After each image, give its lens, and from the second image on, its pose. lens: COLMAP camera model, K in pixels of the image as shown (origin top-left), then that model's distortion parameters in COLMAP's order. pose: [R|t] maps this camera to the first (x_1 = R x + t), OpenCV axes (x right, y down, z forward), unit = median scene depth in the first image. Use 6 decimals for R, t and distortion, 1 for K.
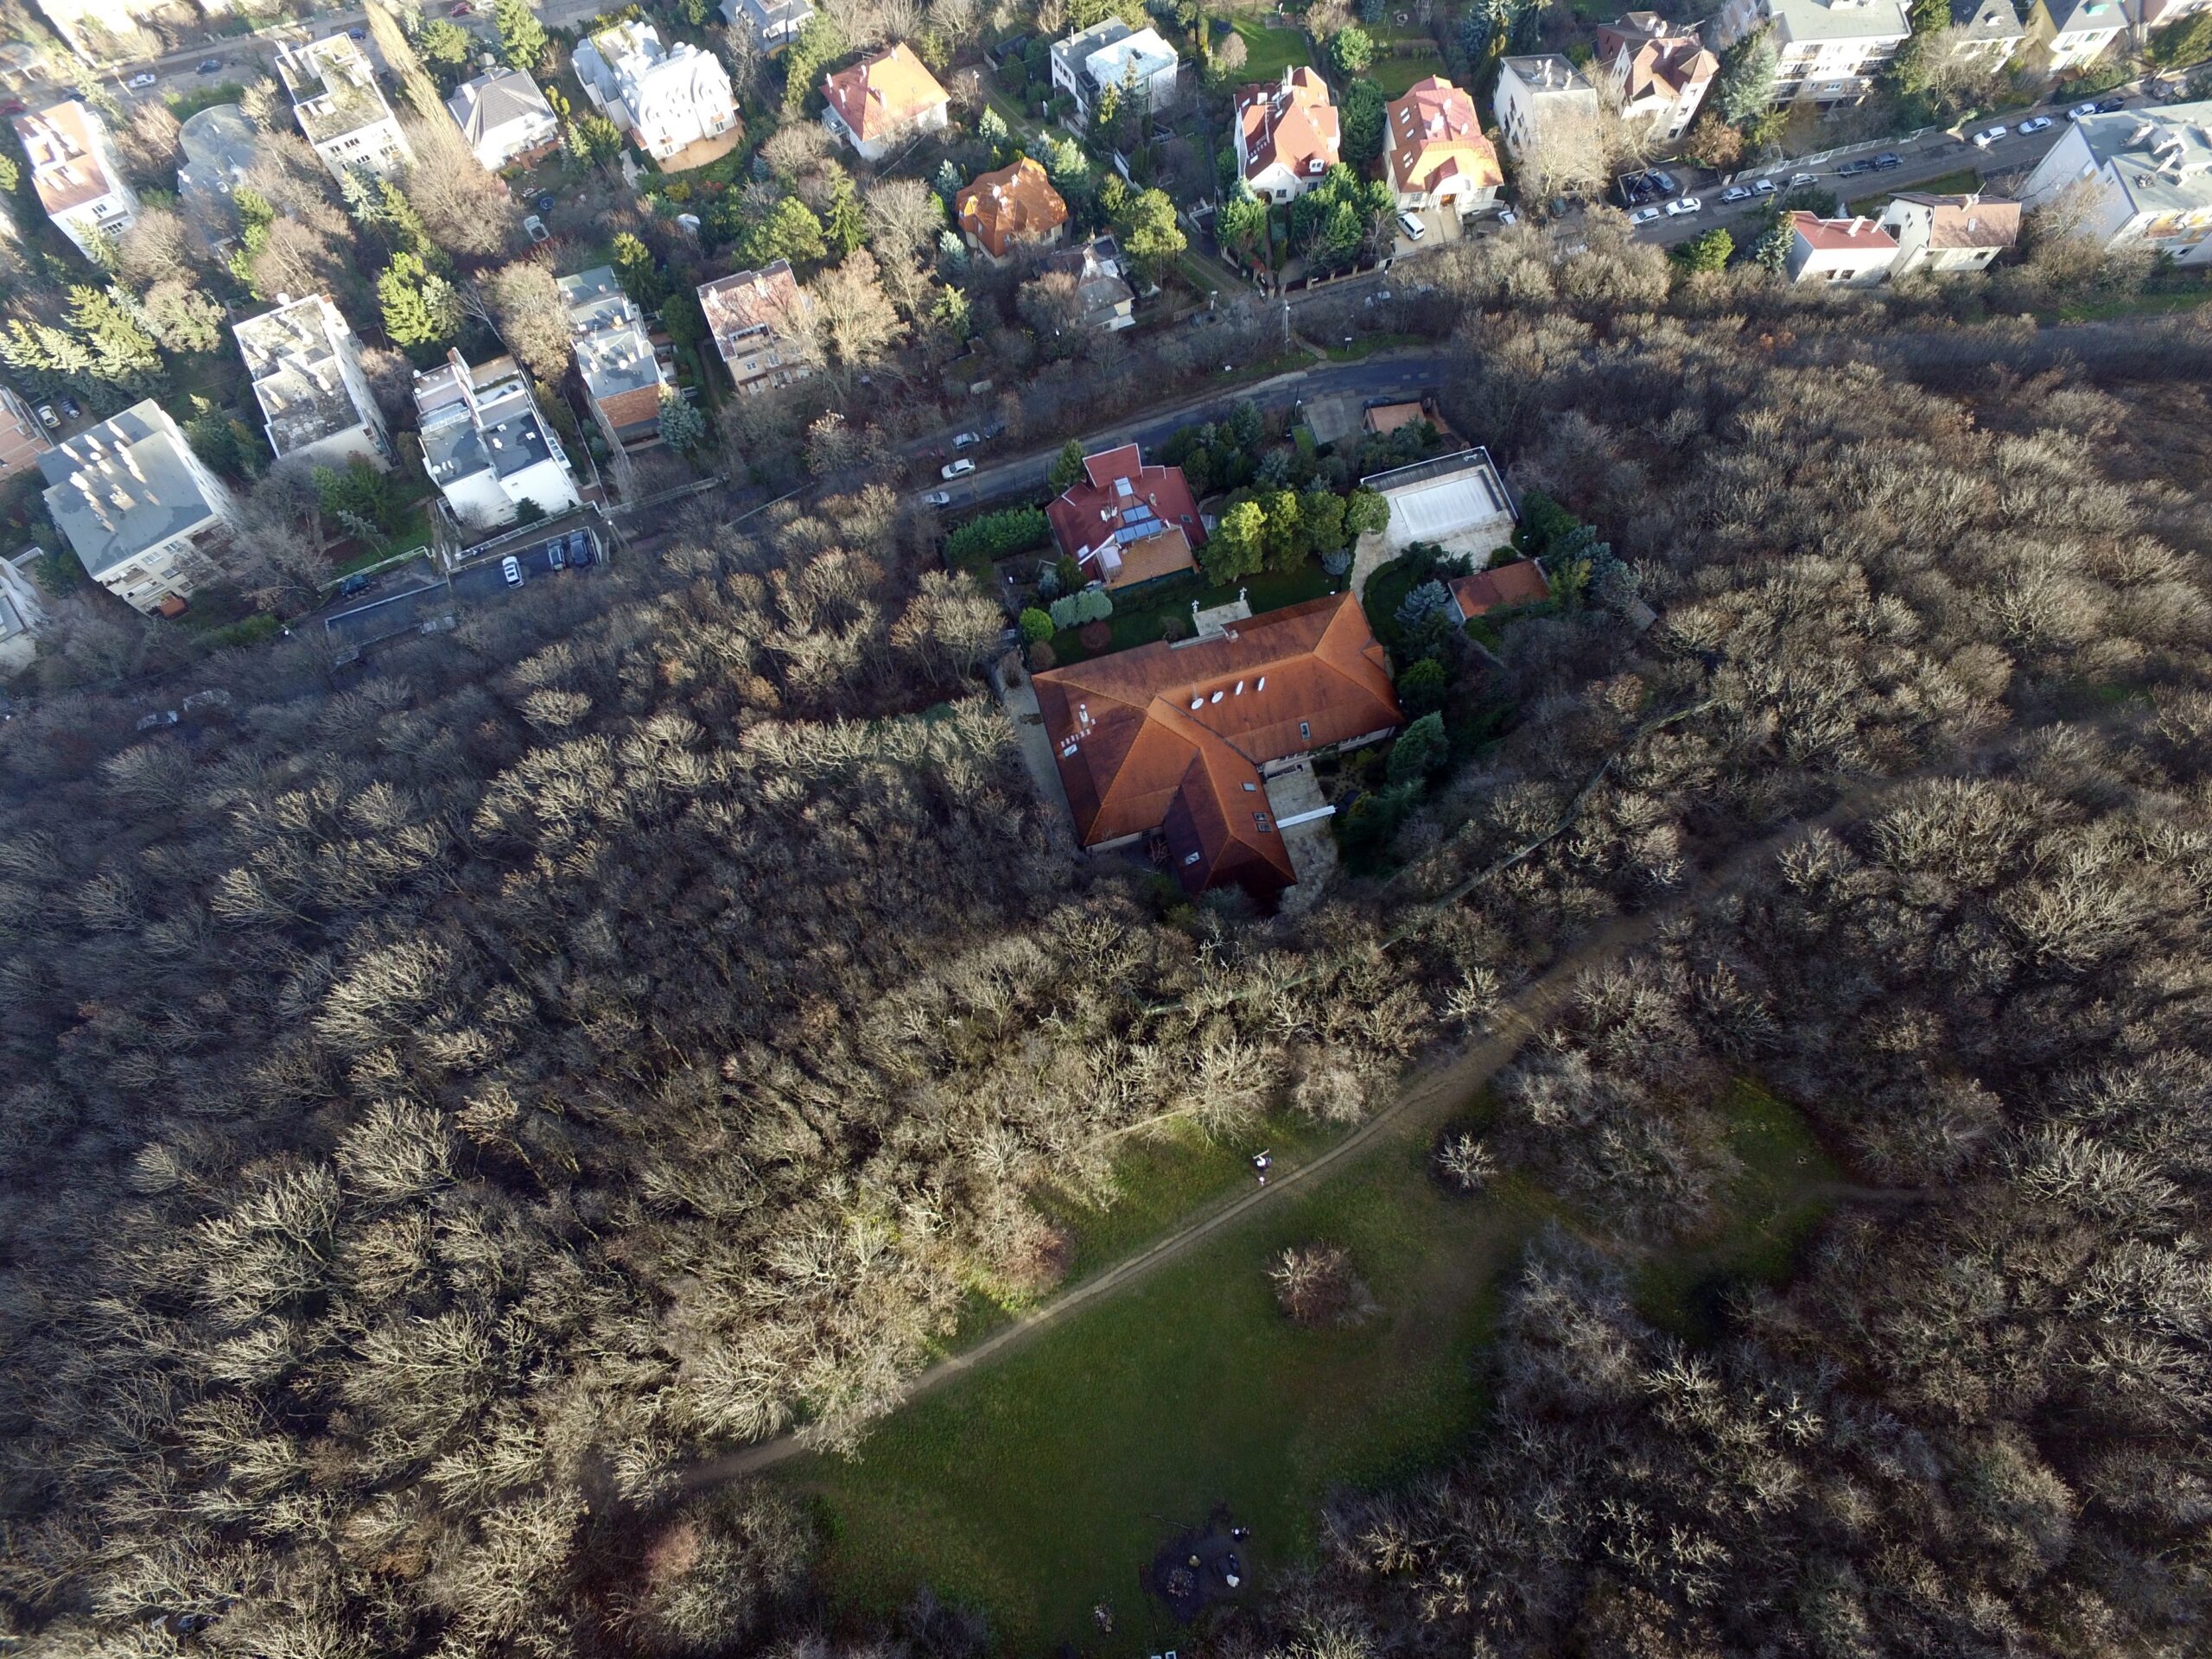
lens RADIAL K [[1286.7, 0, 1114.9], [0, 1286.7, 833.9], [0, 0, 1]] dist [-0.002975, 0.010953]
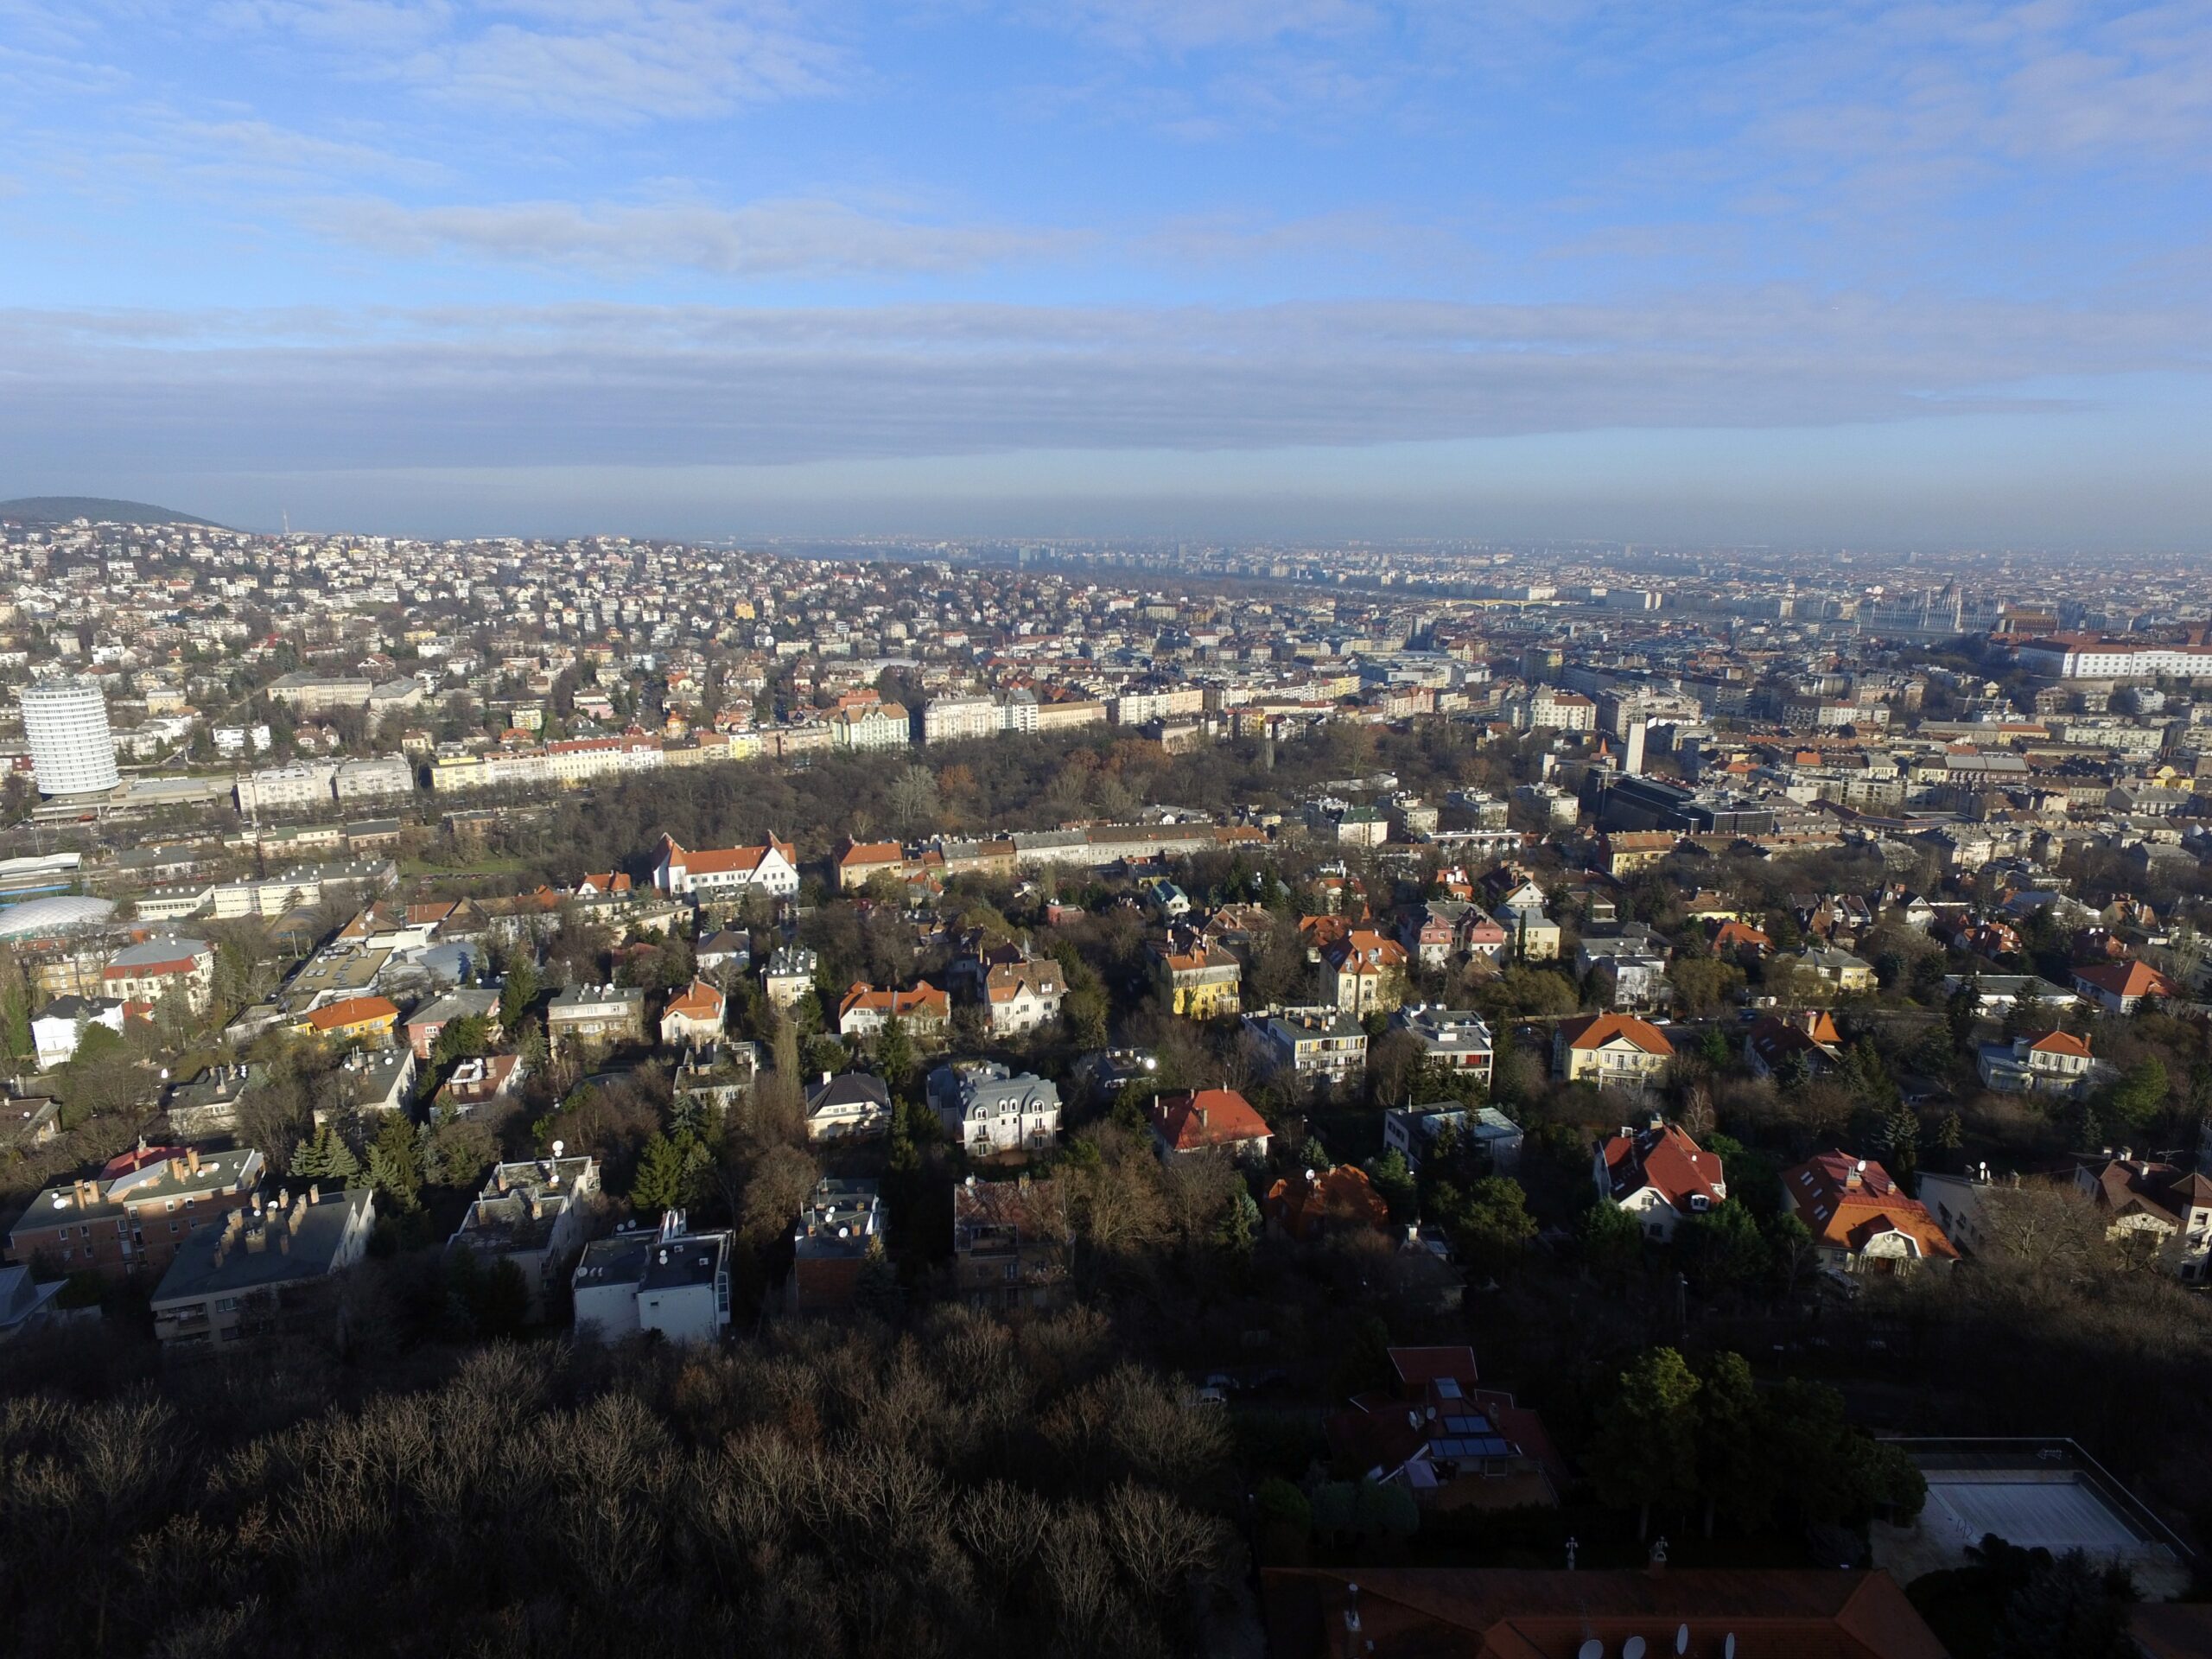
lens RADIAL K [[1291.4, 0, 1110.3], [0, 1291.4, 831.5], [0, 0, 1]] dist [-0.003465, 0.008943]
pose [[0.959800, 0.072734, -0.271098, -0.000492], [-0.265661, 0.547162, -0.793749, 0.119043], [0.090602, 0.833860, 0.544489, 0.325677]]
